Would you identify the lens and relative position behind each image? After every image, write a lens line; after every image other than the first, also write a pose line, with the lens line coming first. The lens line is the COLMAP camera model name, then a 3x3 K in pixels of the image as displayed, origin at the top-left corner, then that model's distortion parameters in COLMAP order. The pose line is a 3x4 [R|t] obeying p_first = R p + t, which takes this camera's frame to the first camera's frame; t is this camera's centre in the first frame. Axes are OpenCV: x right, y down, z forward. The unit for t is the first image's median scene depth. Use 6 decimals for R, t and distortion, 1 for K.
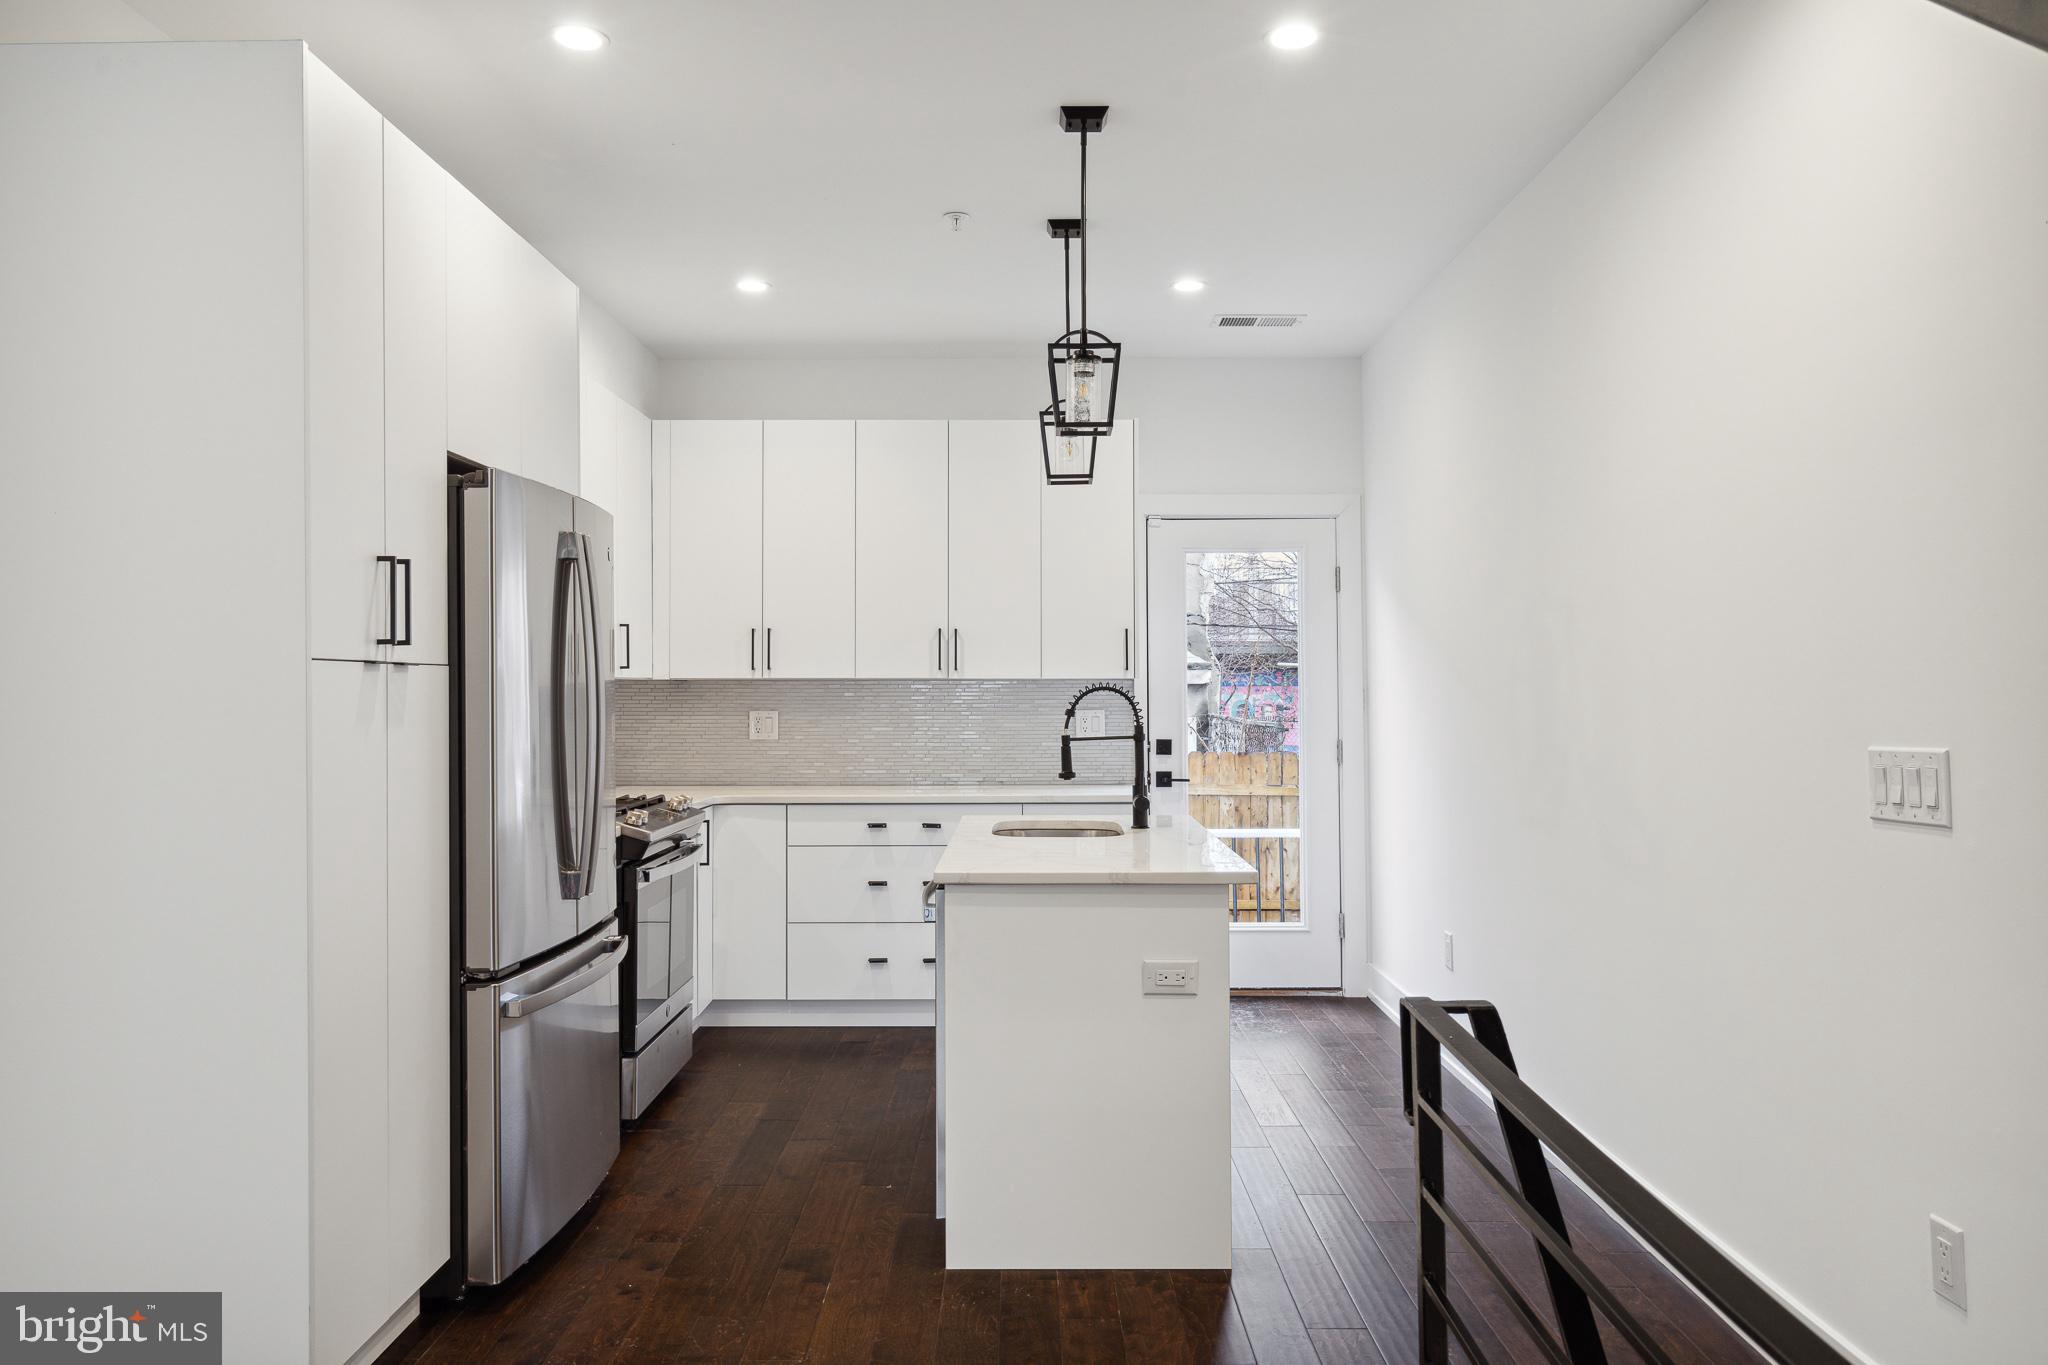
lens RADIAL K [[1481.0, 0, 1024.0], [0, 1481.0, 682.5], [0, 0, 1]] dist [-0.003135, 0.000644]
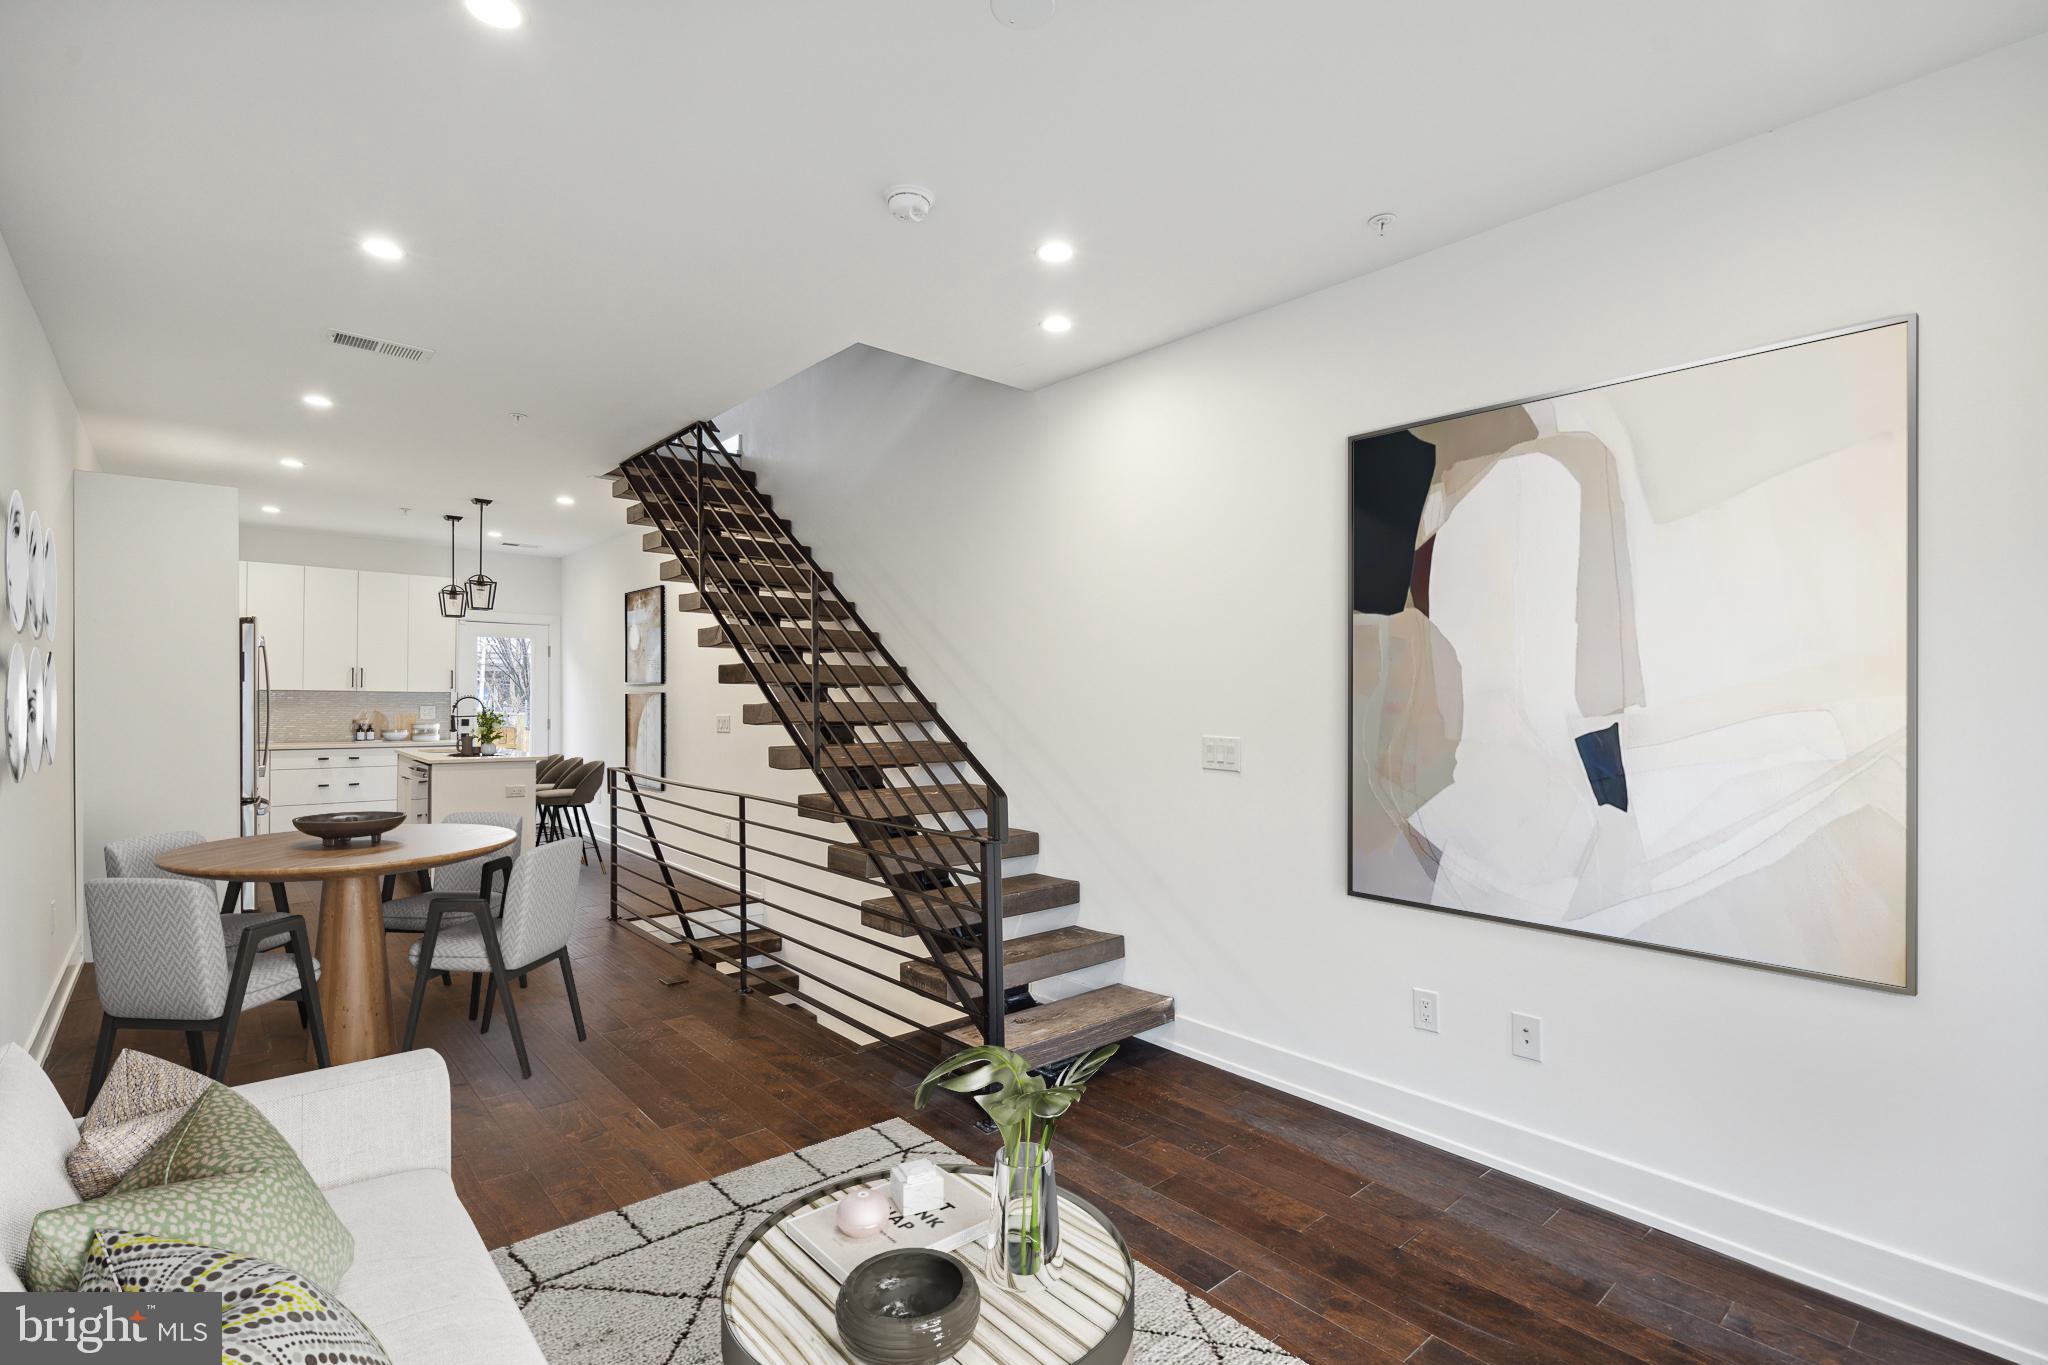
lens RADIAL K [[955.6, 0, 1023.4], [0, 955.6, 677.7], [0, 0, 1]] dist [0.000556, 0.001008]
pose [[0.750265, 0.020124, 0.660831, -0.275942], [-0.011426, 0.999782, -0.017474, -0.009843], [-0.661038, 0.005559, 0.750332, -0.776823]]
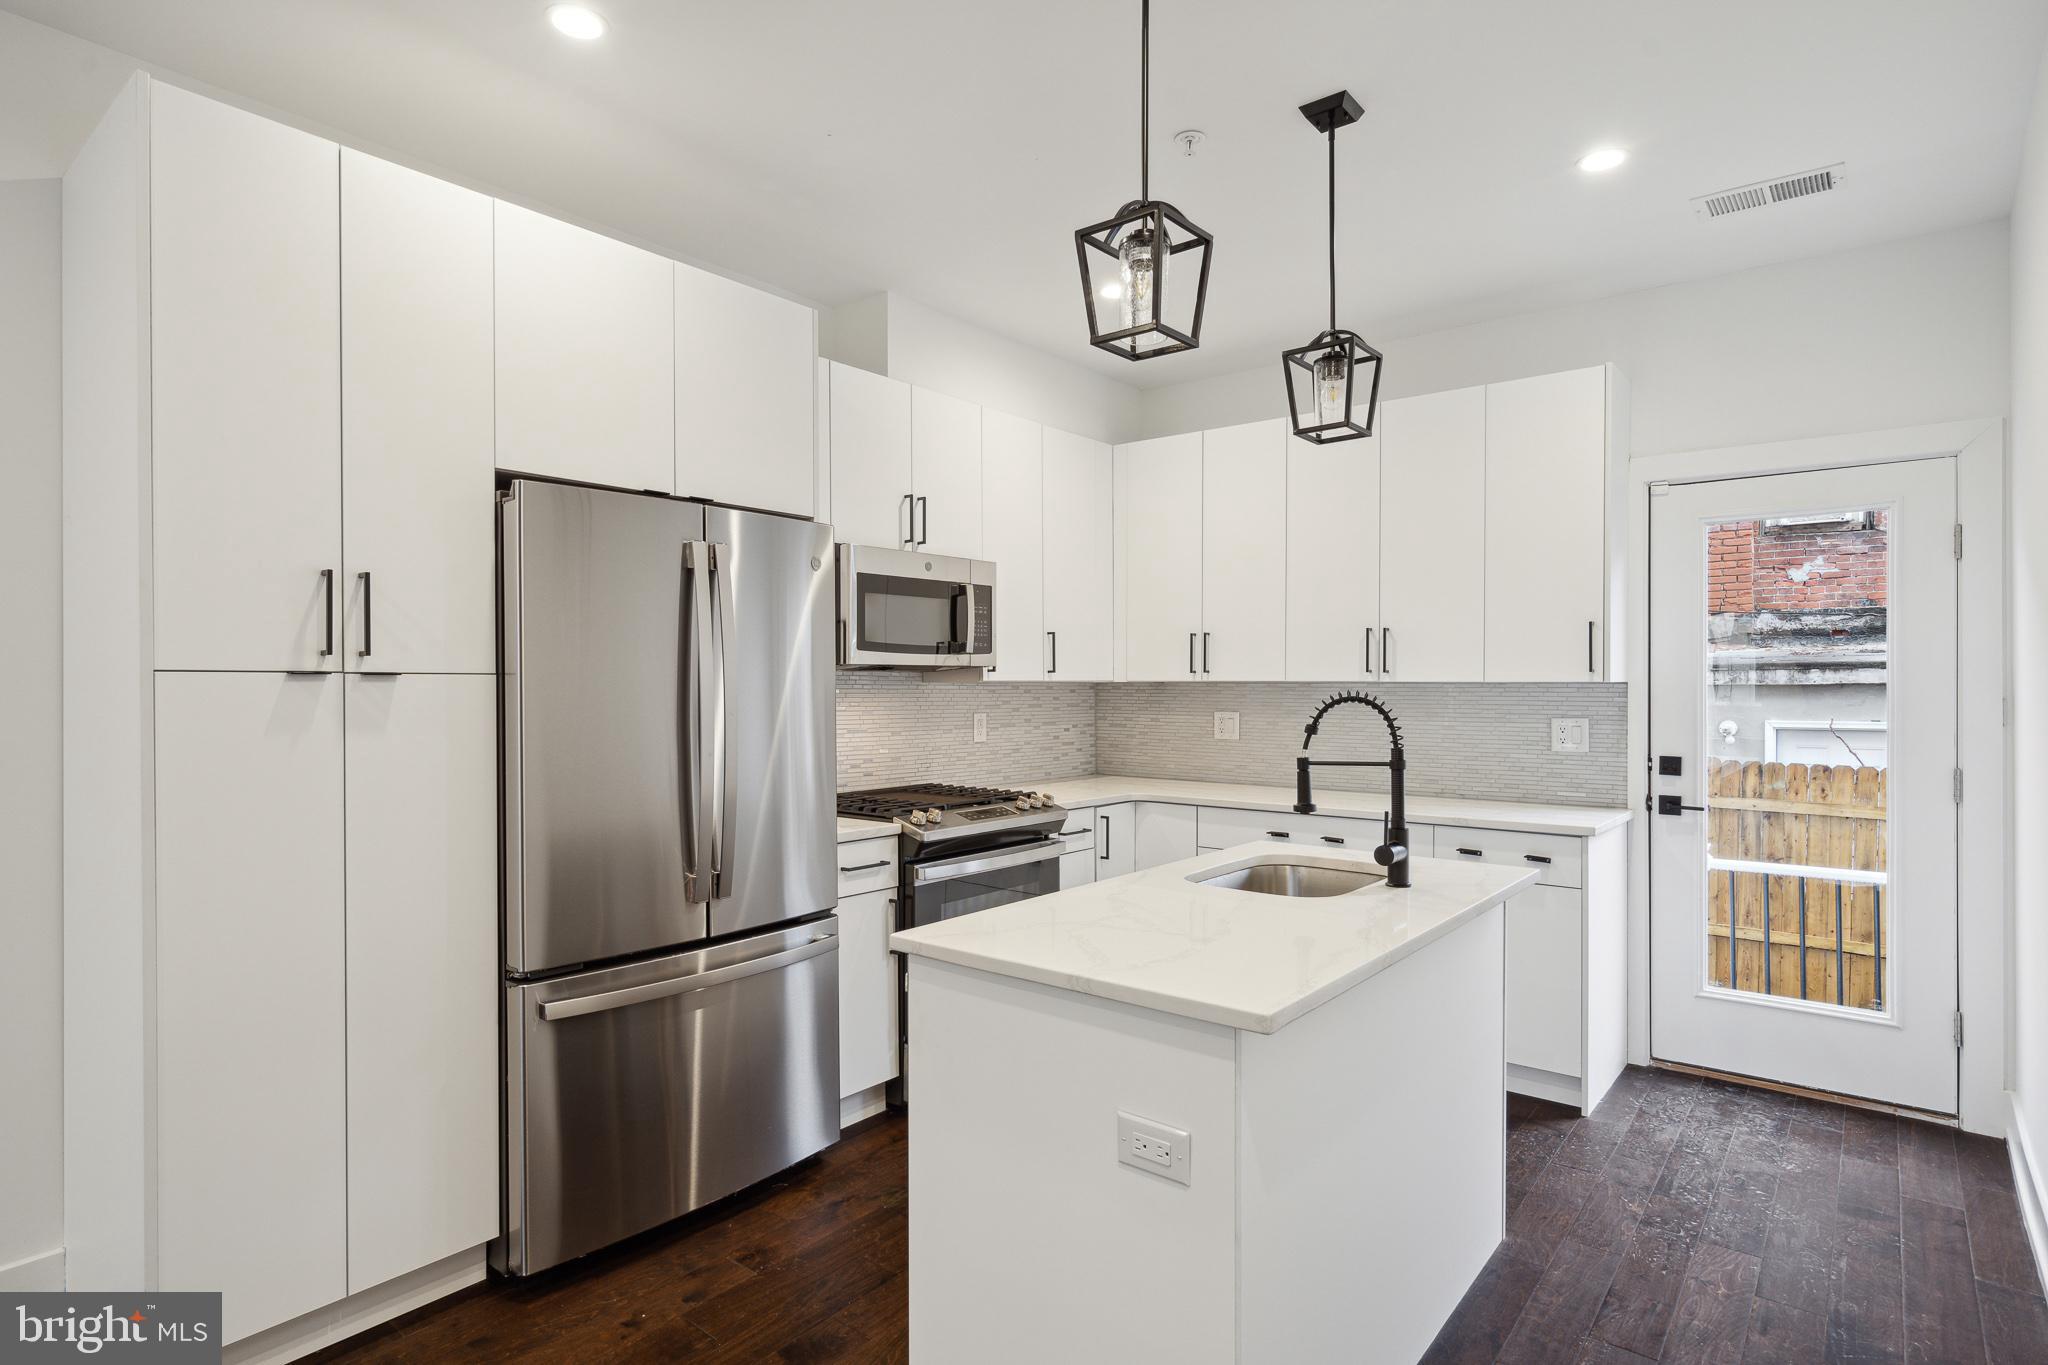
lens RADIAL K [[1071.1, 0, 1022.3], [0, 1071.1, 699.8], [0, 0, 1]] dist [0.000011, 0.000906]
pose [[0.778018, 0.012789, -0.628111, 0.223753], [-0.000013, 0.999793, 0.020341, -0.005628], [0.628241, -0.015817, 0.777858, 0.383108]]
